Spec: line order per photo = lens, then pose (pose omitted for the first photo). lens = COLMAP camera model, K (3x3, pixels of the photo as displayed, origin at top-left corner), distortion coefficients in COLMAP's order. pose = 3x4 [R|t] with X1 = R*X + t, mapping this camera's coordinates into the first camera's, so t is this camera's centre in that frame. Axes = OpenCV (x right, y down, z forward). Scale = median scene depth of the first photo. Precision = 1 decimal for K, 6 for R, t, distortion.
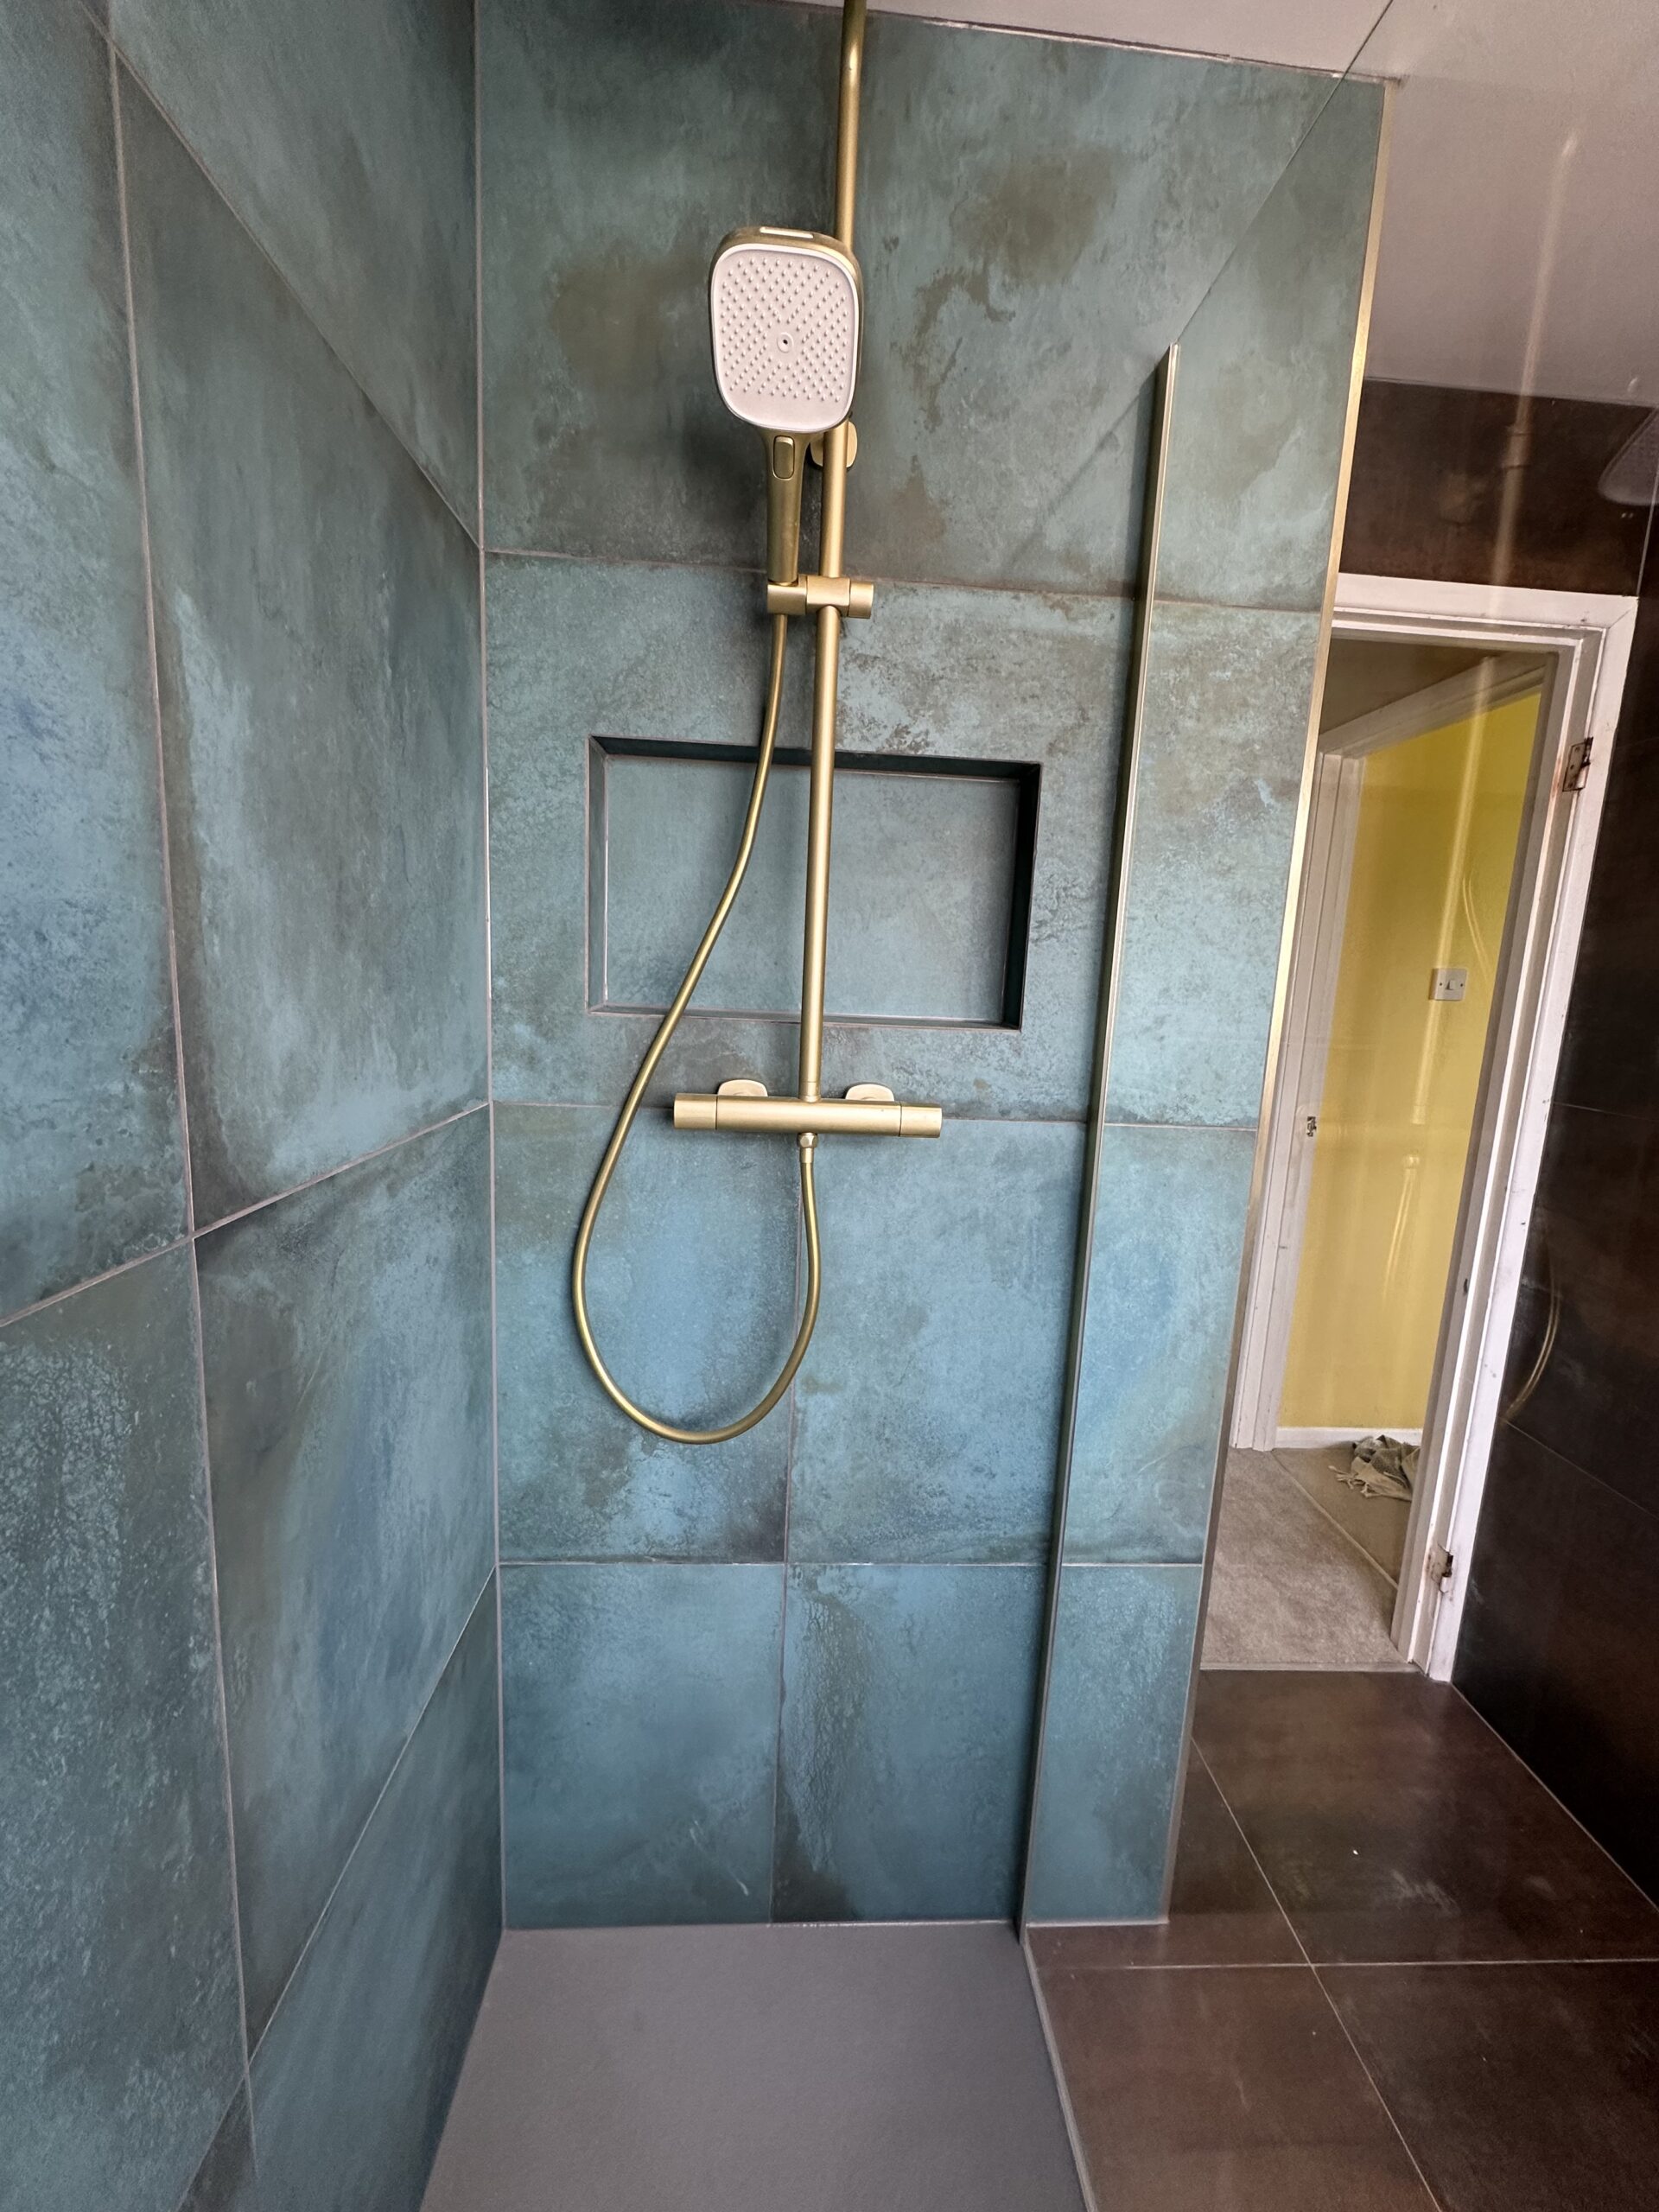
lens RADIAL K [[880.6, 0, 831.9], [0, 880.6, 1109.2], [0, 0, 1]] dist [-0.005401, 0.001164]
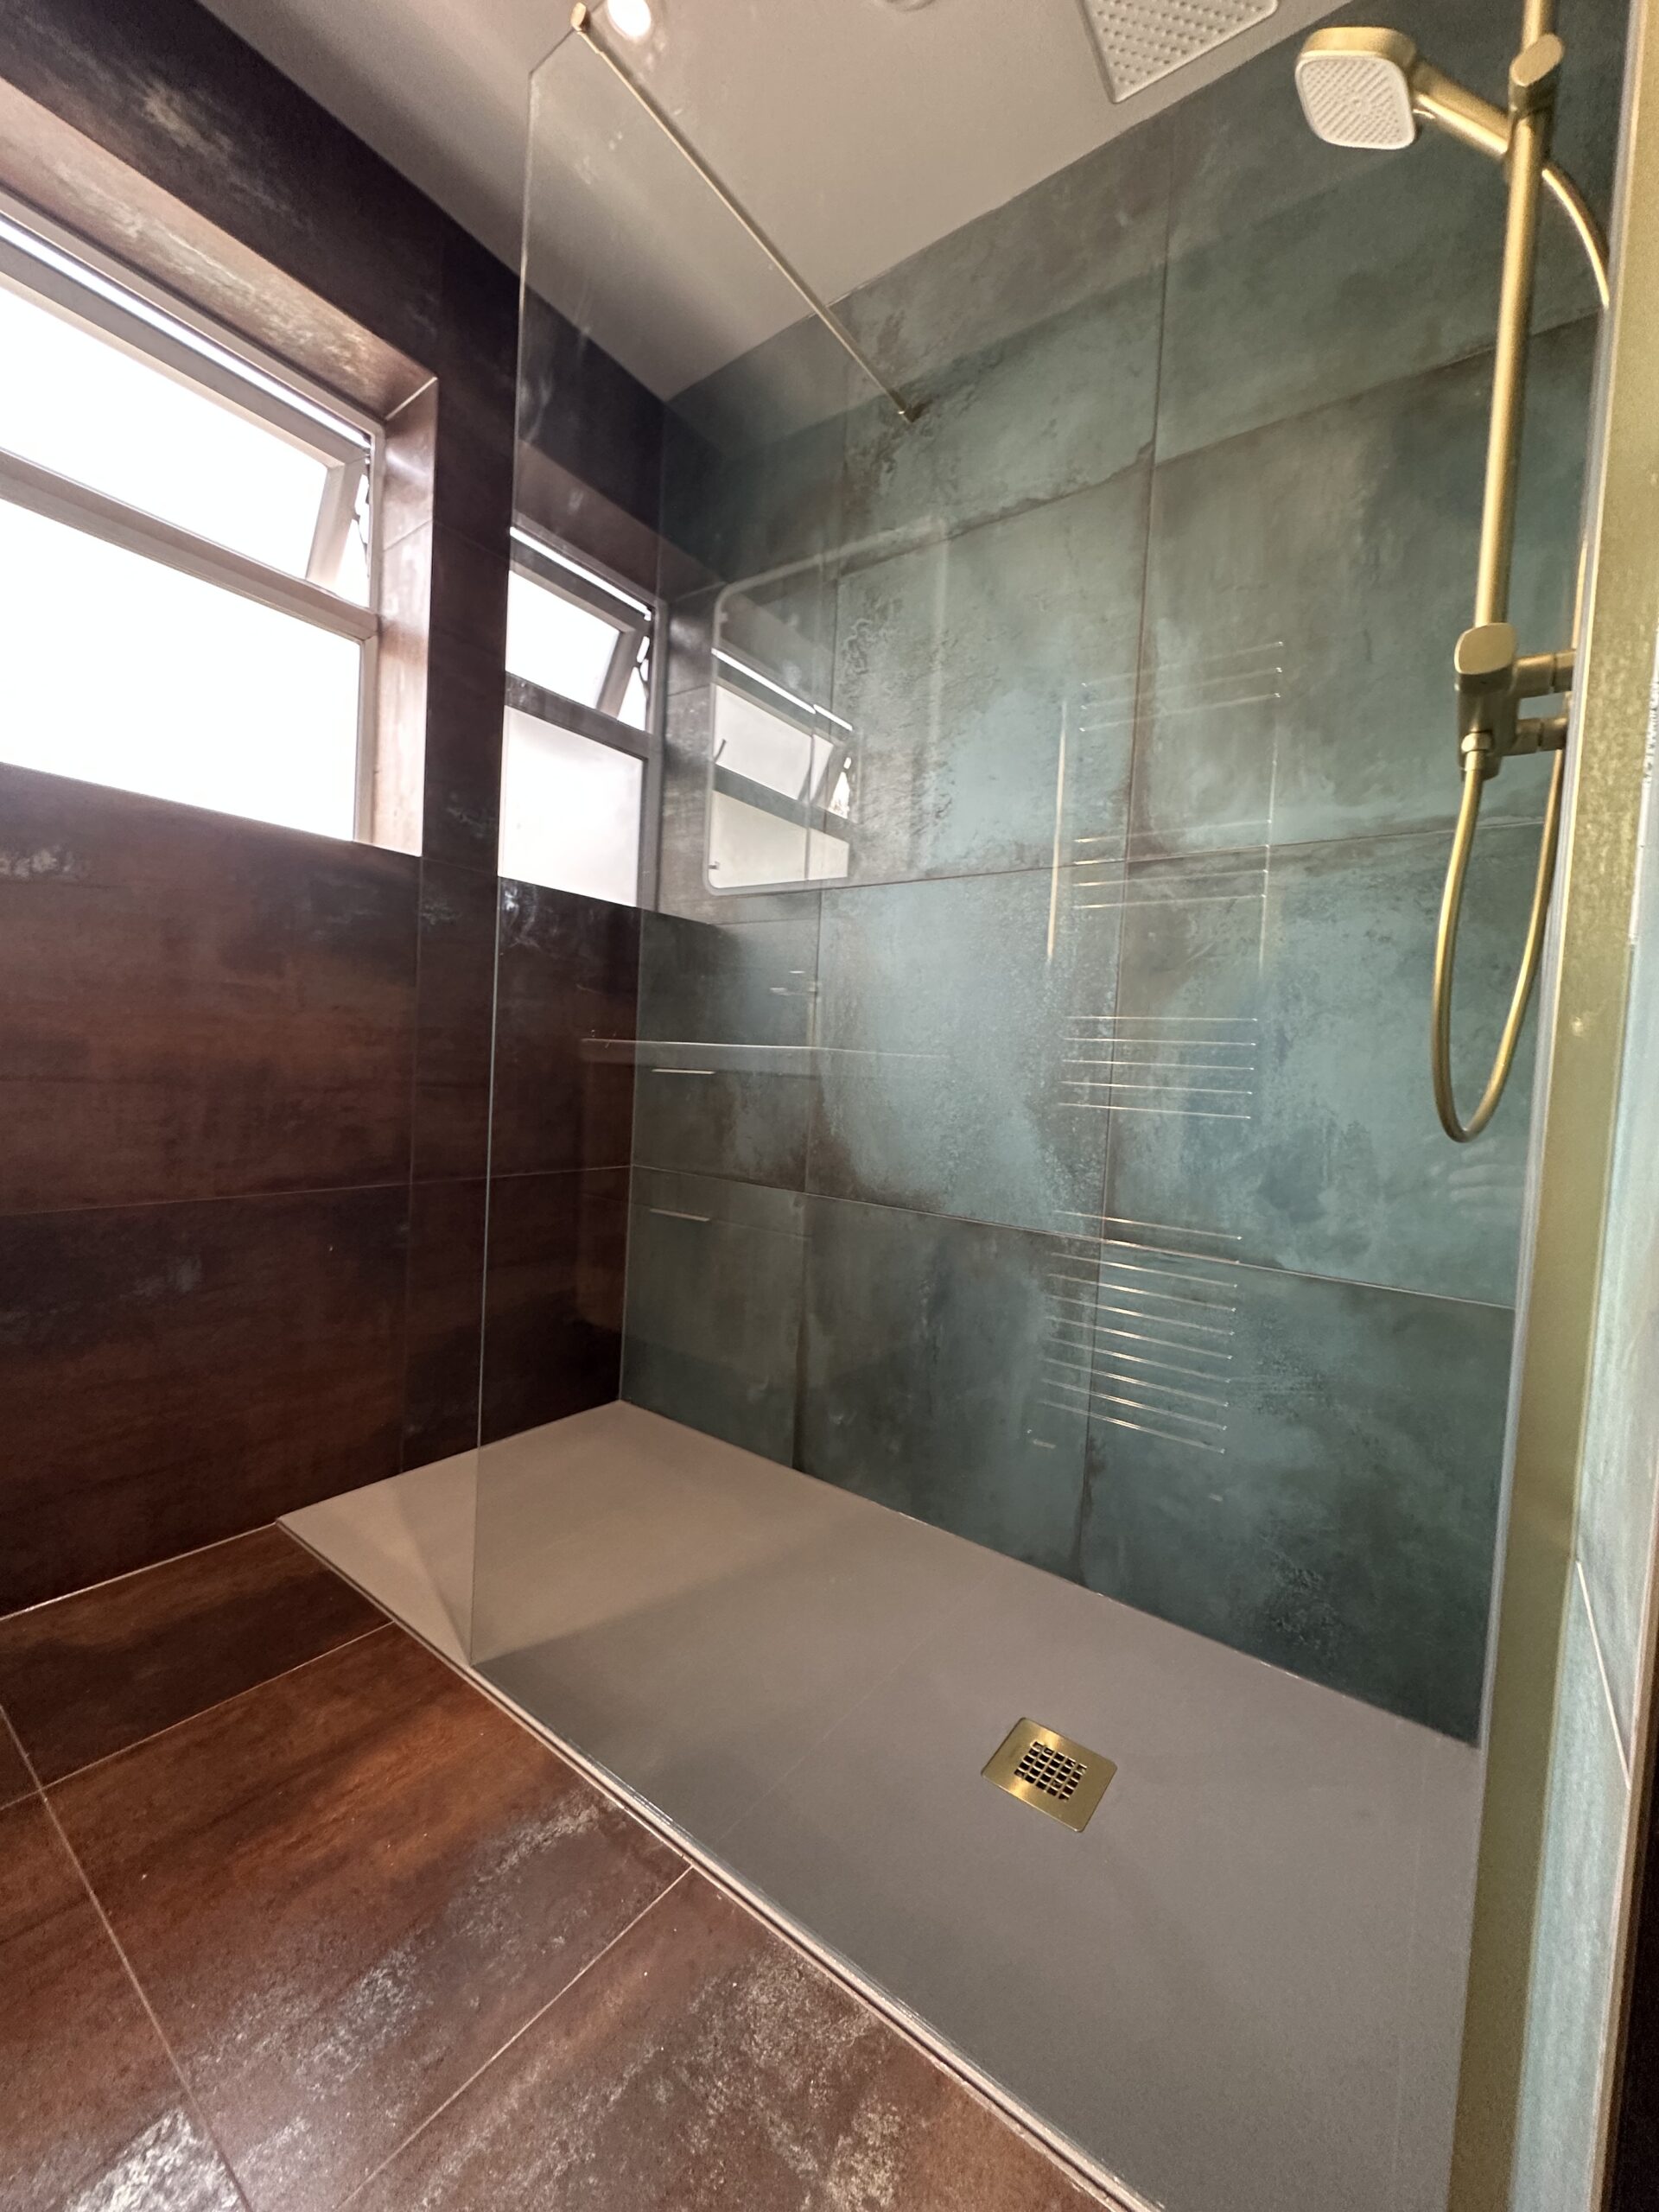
lens RADIAL K [[880.6, 0, 831.9], [0, 880.6, 1109.2], [0, 0, 1]] dist [-0.005401, 0.001164]
pose [[-0.625639, -0.049186, -0.778561, 0.788926], [-0.206609, 0.972820, 0.104569, 0.330661], [0.752256, 0.226280, -0.618796, 0.908071]]
